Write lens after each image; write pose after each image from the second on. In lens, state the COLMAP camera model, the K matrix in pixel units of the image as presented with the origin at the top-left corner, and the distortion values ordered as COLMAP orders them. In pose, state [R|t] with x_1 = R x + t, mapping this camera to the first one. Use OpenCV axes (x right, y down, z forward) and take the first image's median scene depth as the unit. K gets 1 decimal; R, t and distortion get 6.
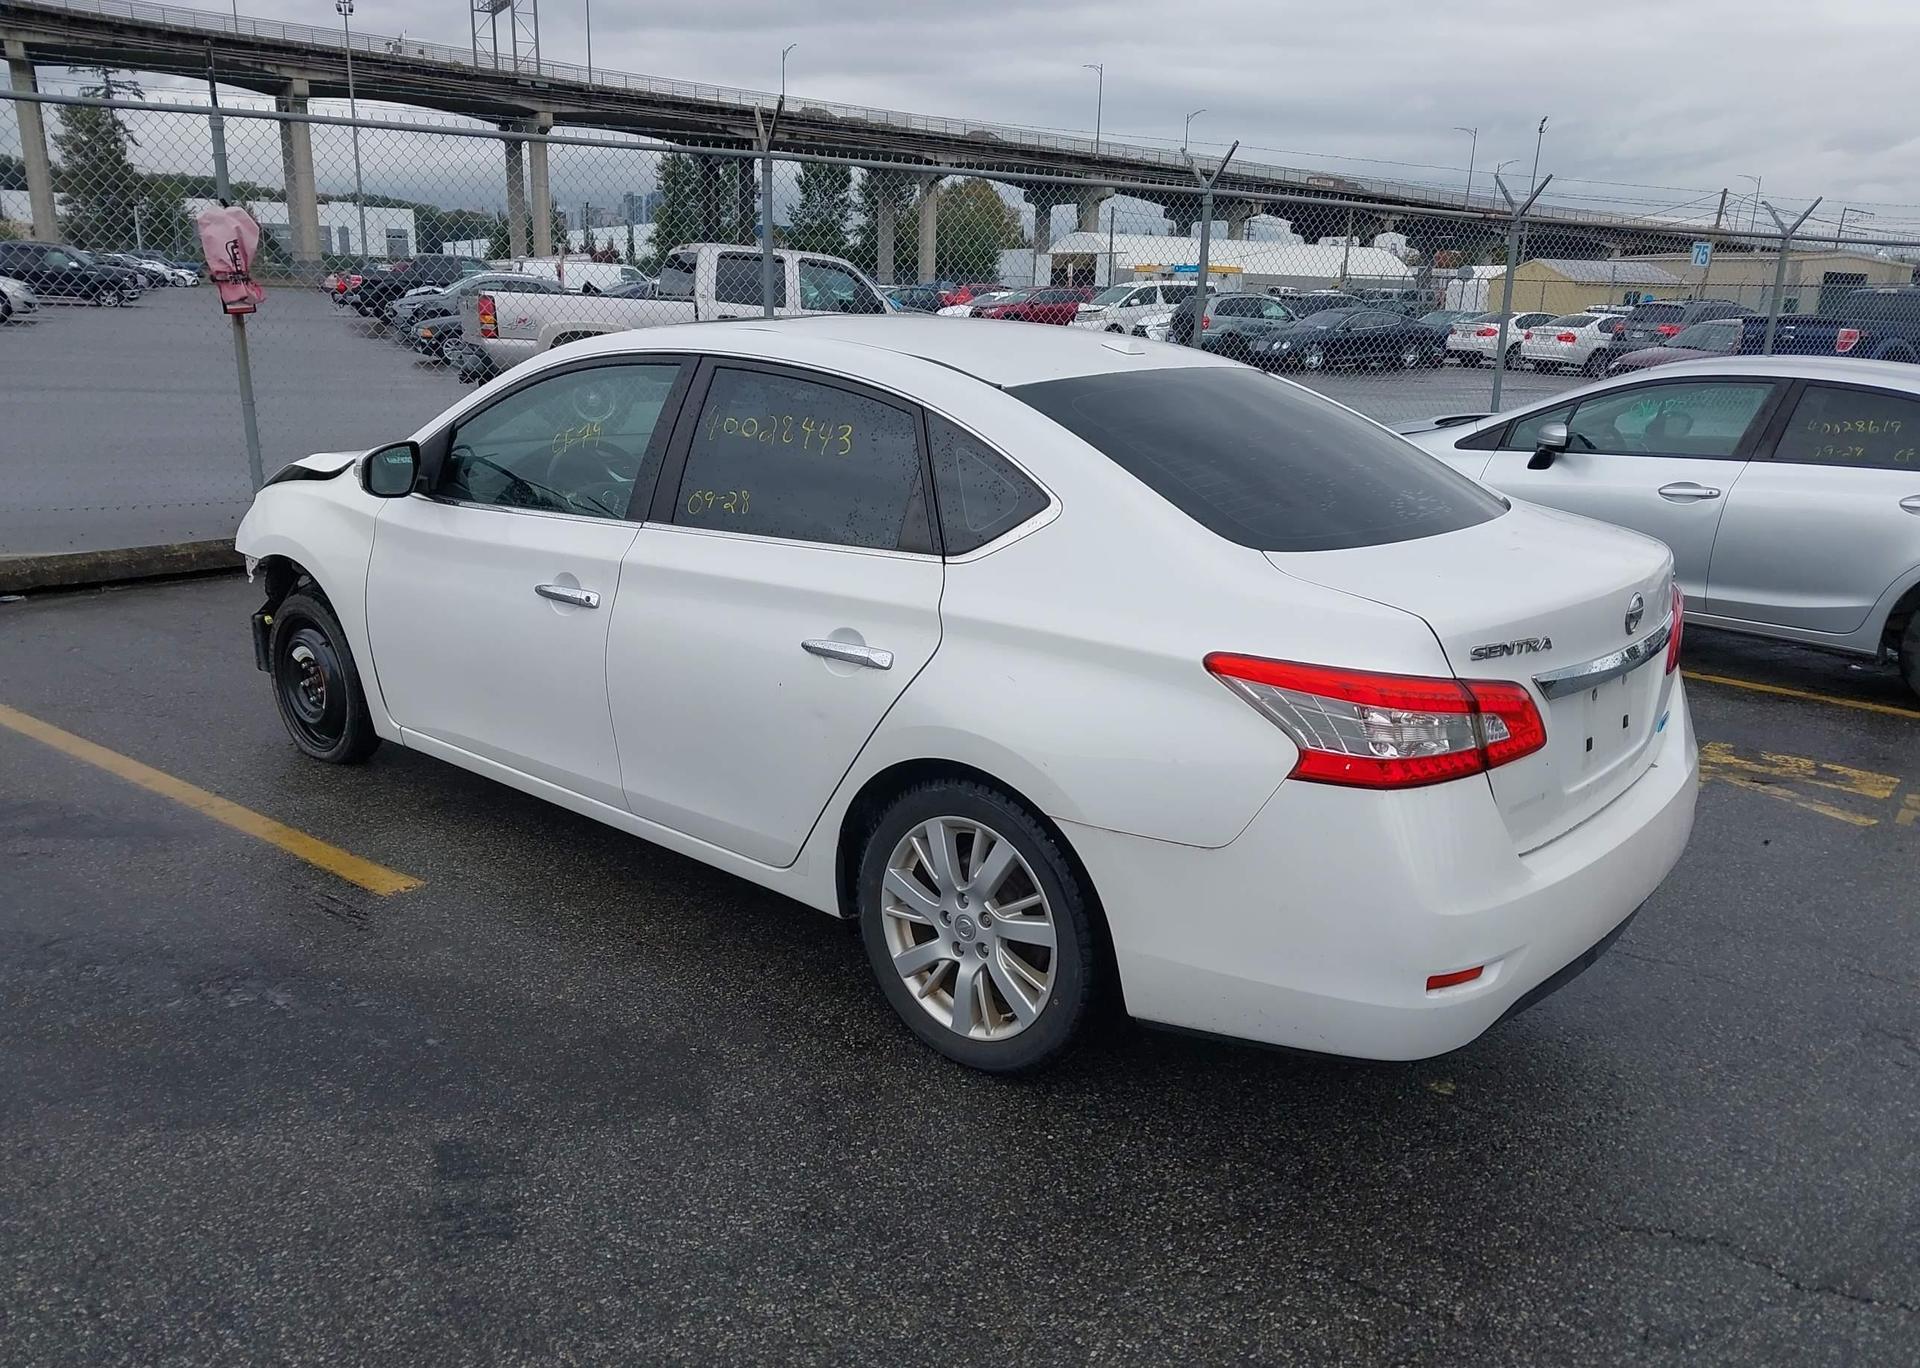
lens RADIAL K [[1506.4, 0, 968.4], [0, 1506.4, 681.9], [0, 0, 1]] dist [0.027505, -0.042468]
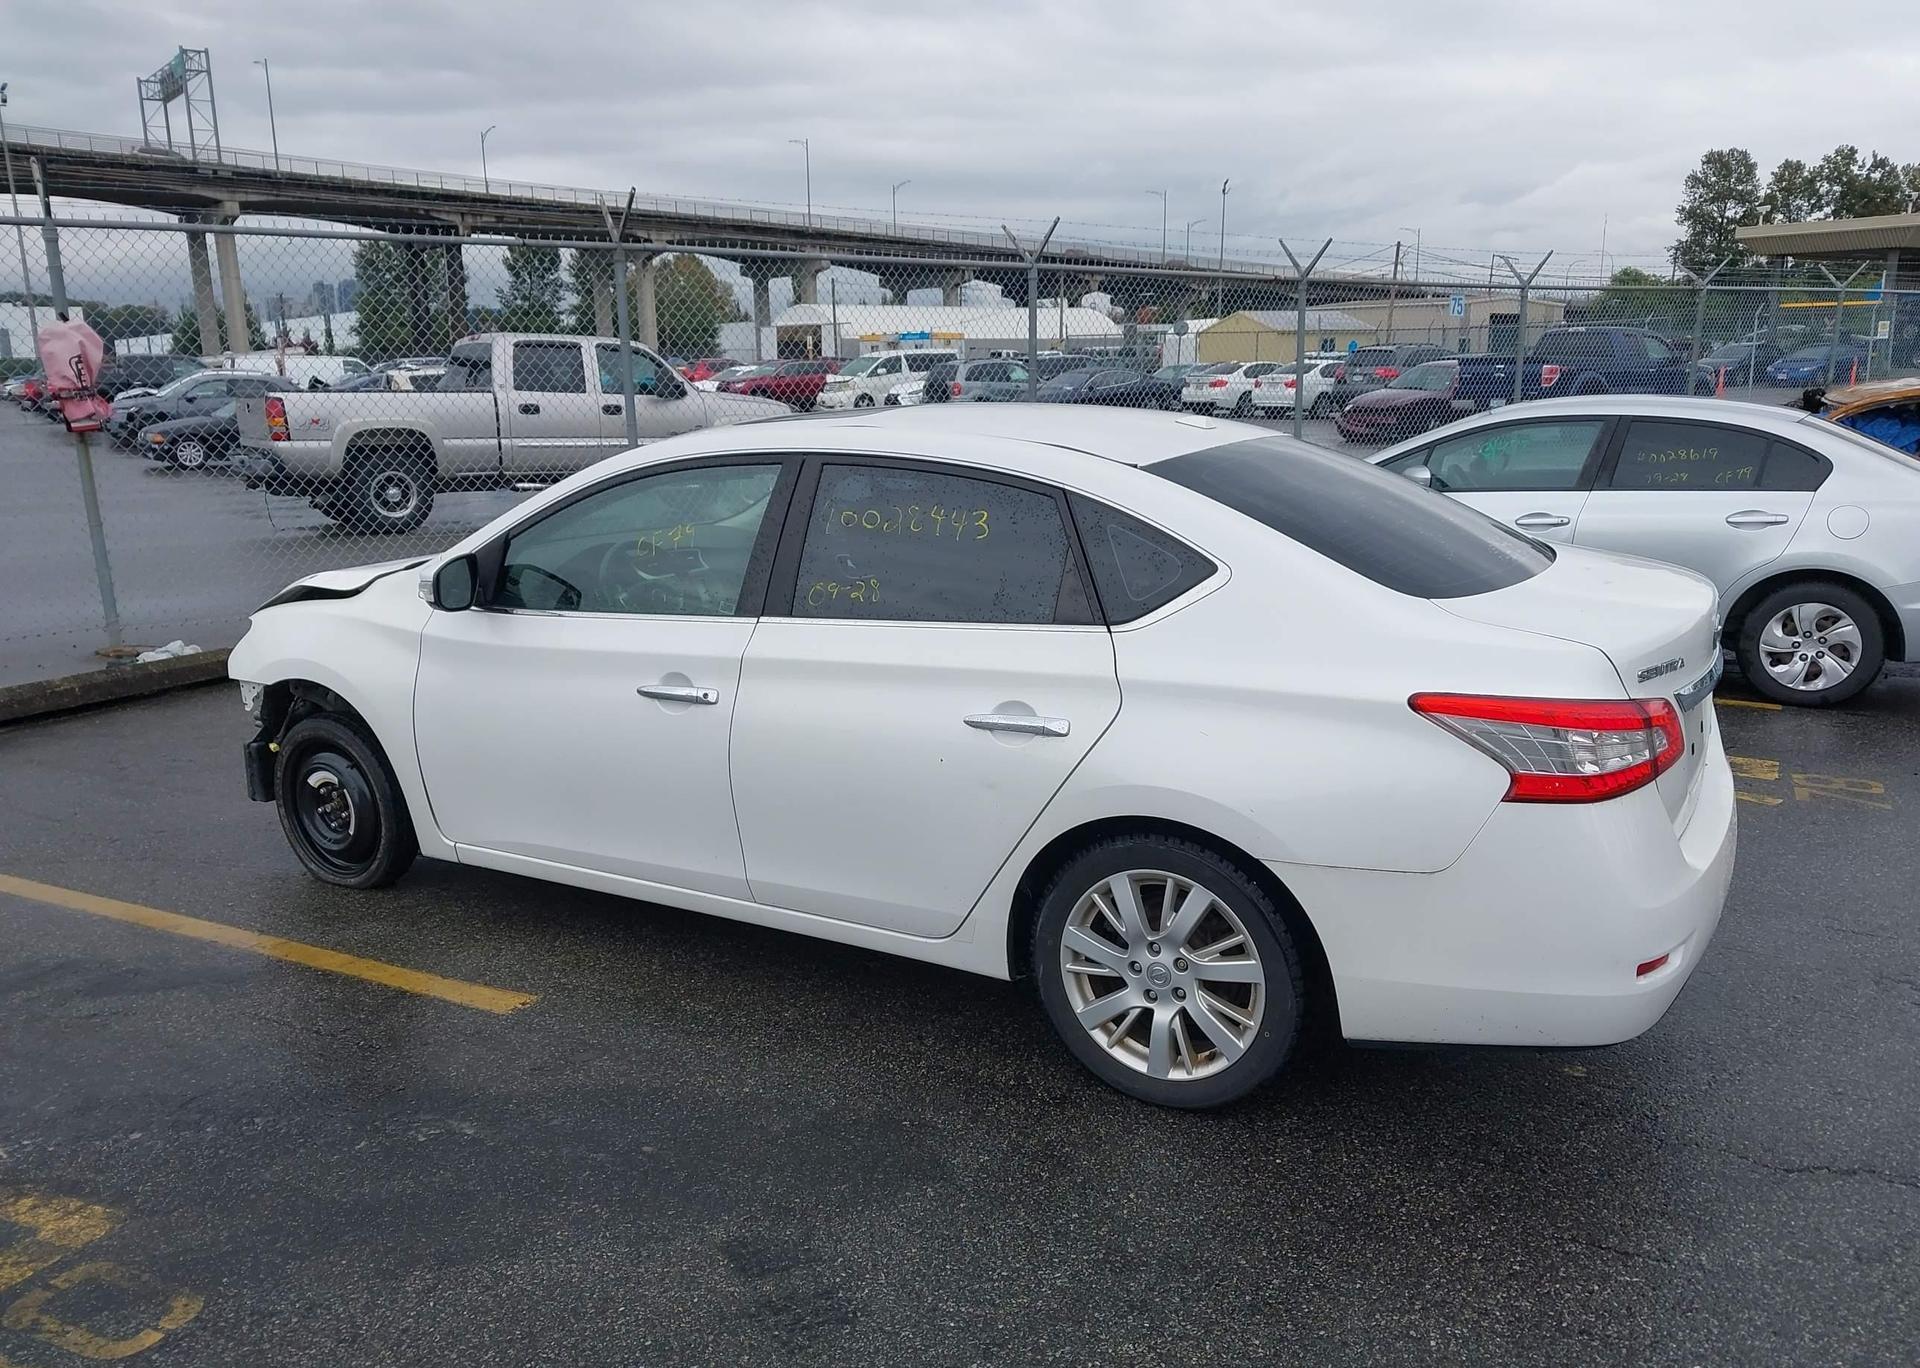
lens RADIAL K [[1506.4, 0, 963.8], [0, 1506.4, 680.4], [0, 0, 1]] dist [0.027505, -0.042468]
pose [[0.983058, -0.080403, 0.164719, -0.208153], [0.087579, 0.995479, -0.036761, -0.010735], [-0.161019, 0.050564, 0.985655, -0.022399]]
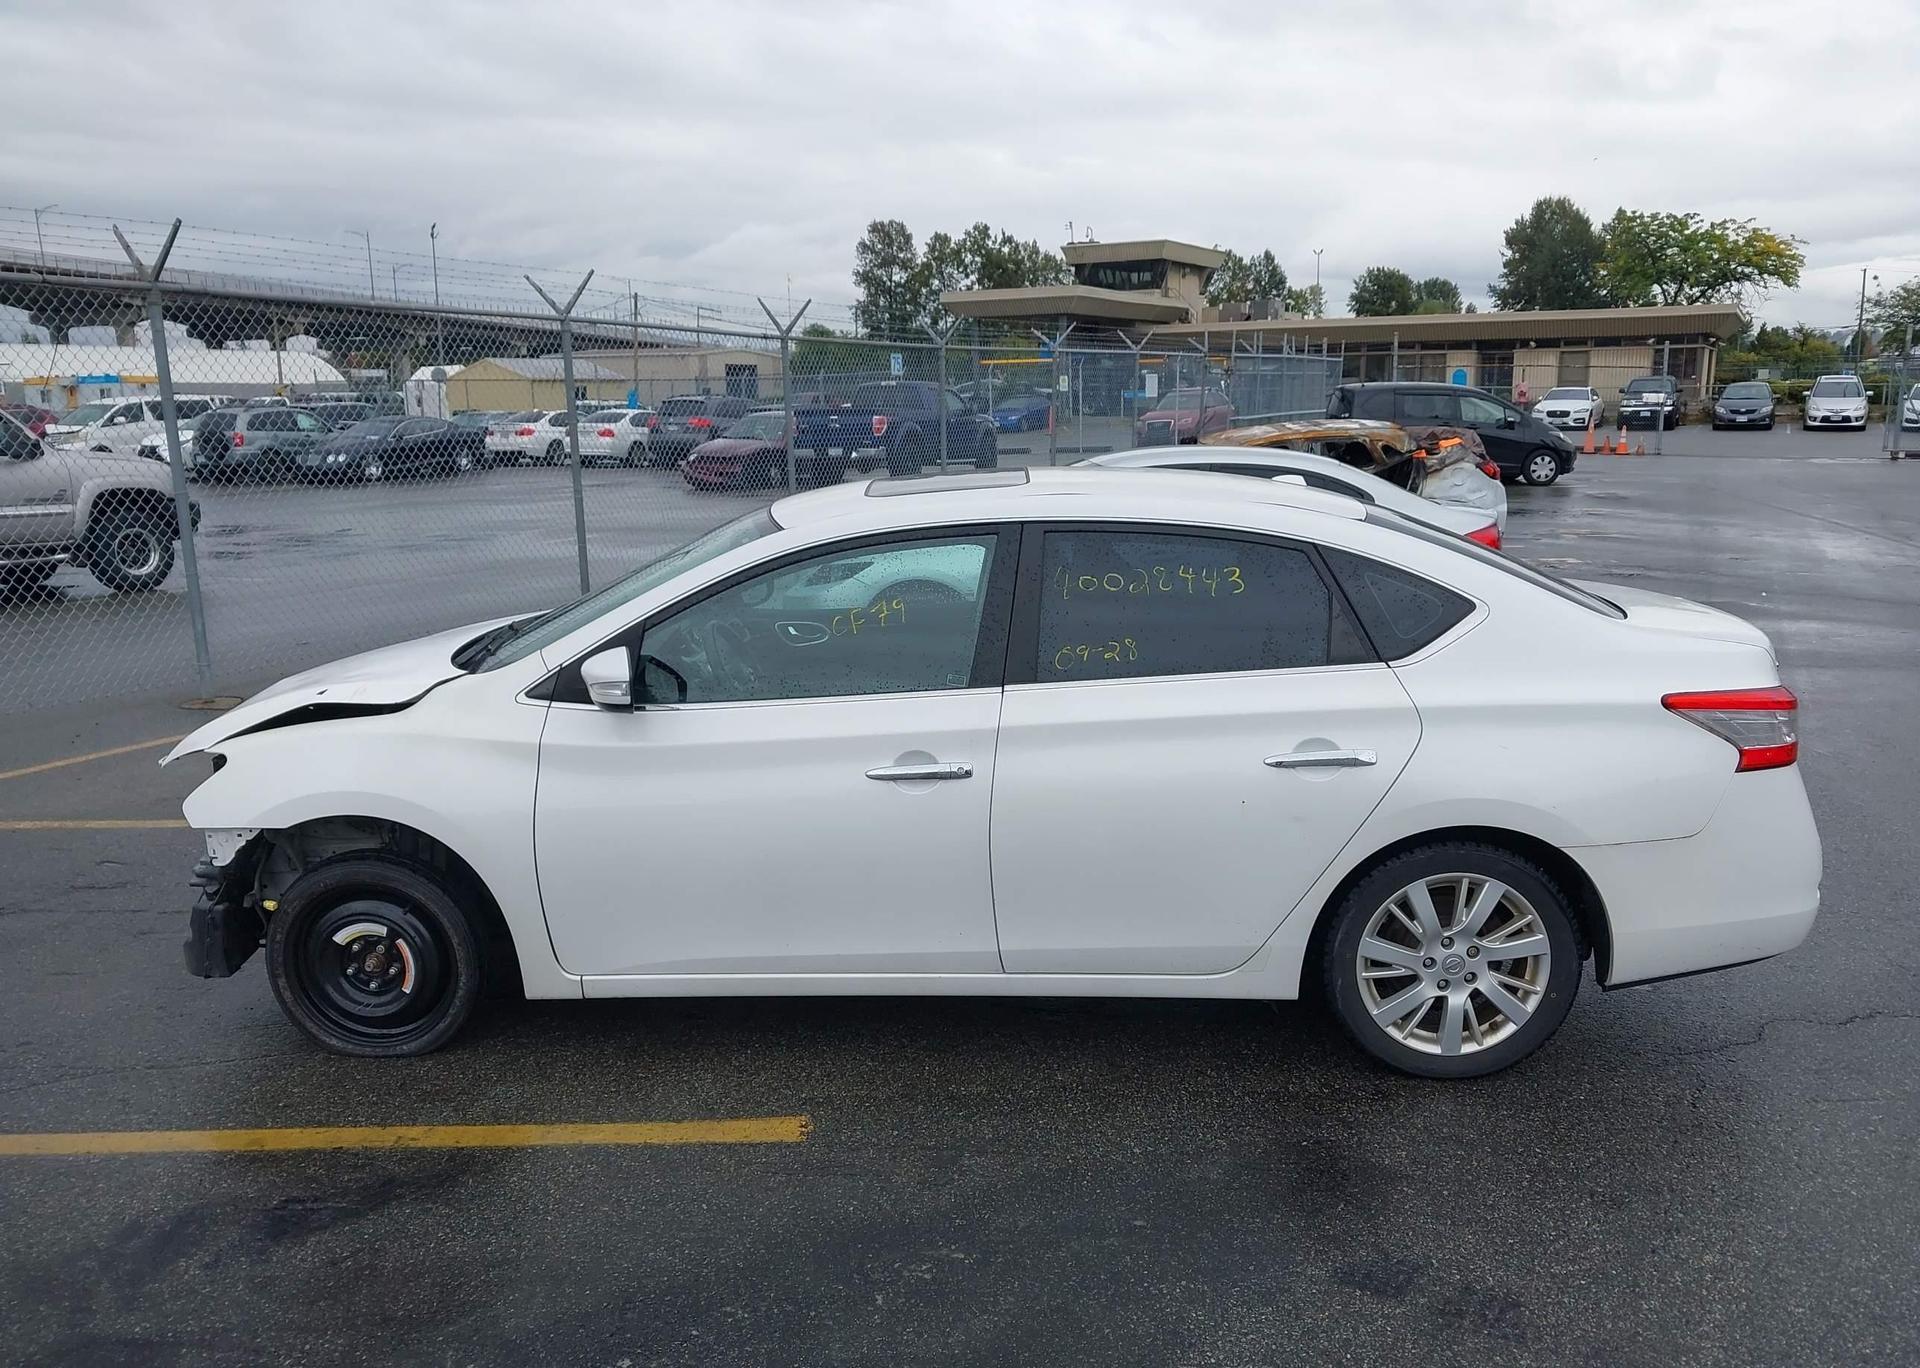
lens RADIAL K [[1506.4, 0, 947.2], [0, 1506.4, 675.0], [0, 0, 1]] dist [0.027505, -0.042468]
pose [[0.784296, -0.154079, 0.600949, -0.713263], [0.193403, 0.981119, -0.000858, -0.099434], [-0.589470, 0.116898, 0.799287, 0.174446]]
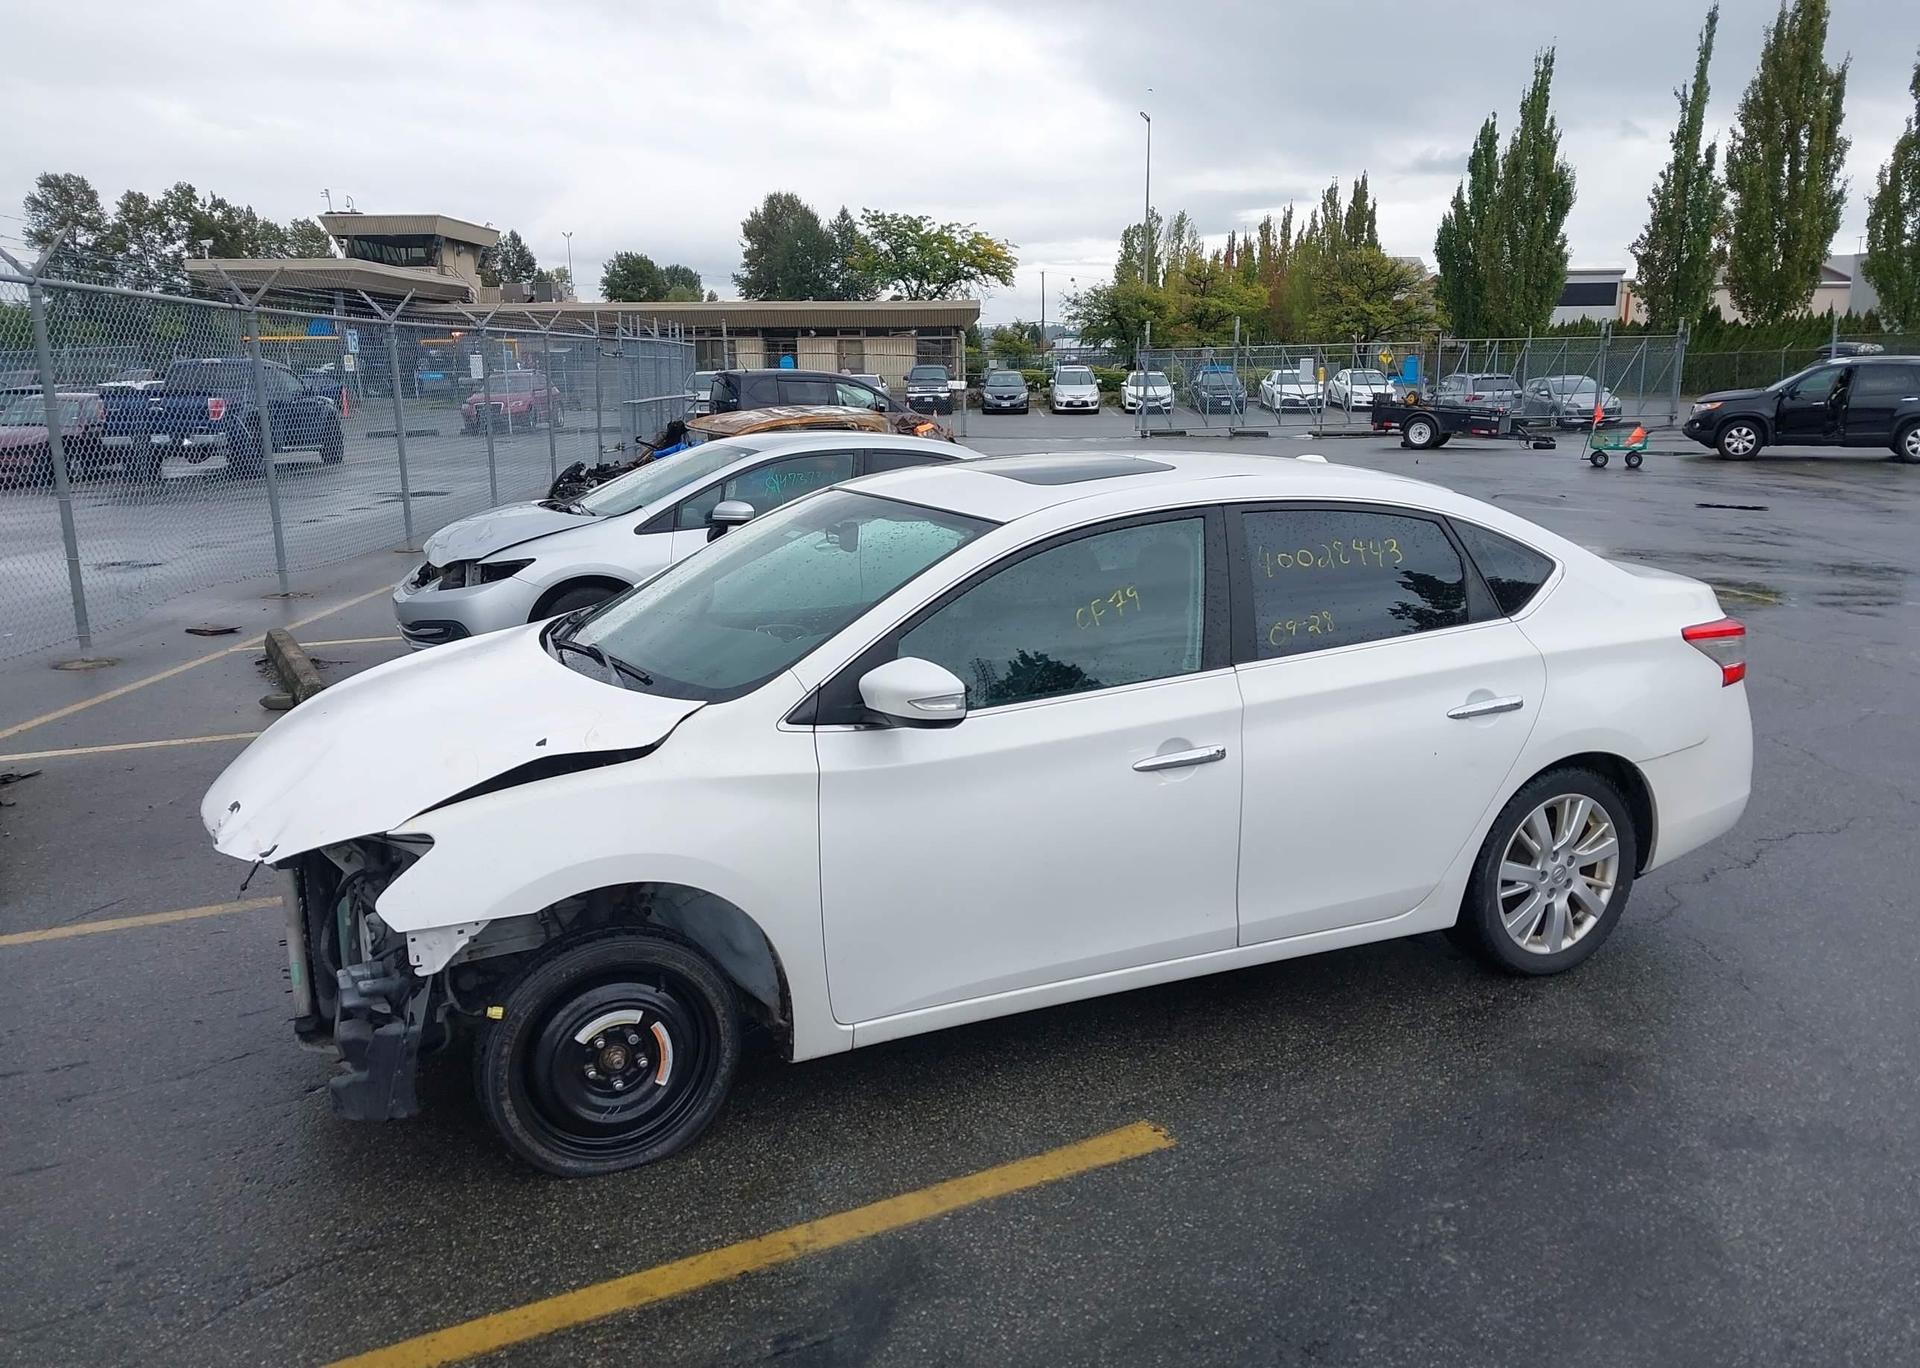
lens RADIAL K [[1506.4, 0, 948.2], [0, 1506.4, 685.3], [0, 0, 1]] dist [0.027505, -0.042468]
pose [[0.414071, -0.219542, 0.883373, -1.014298], [0.250397, 0.960509, 0.121342, -0.223410], [-0.875127, 0.170950, 0.452691, 0.588000]]
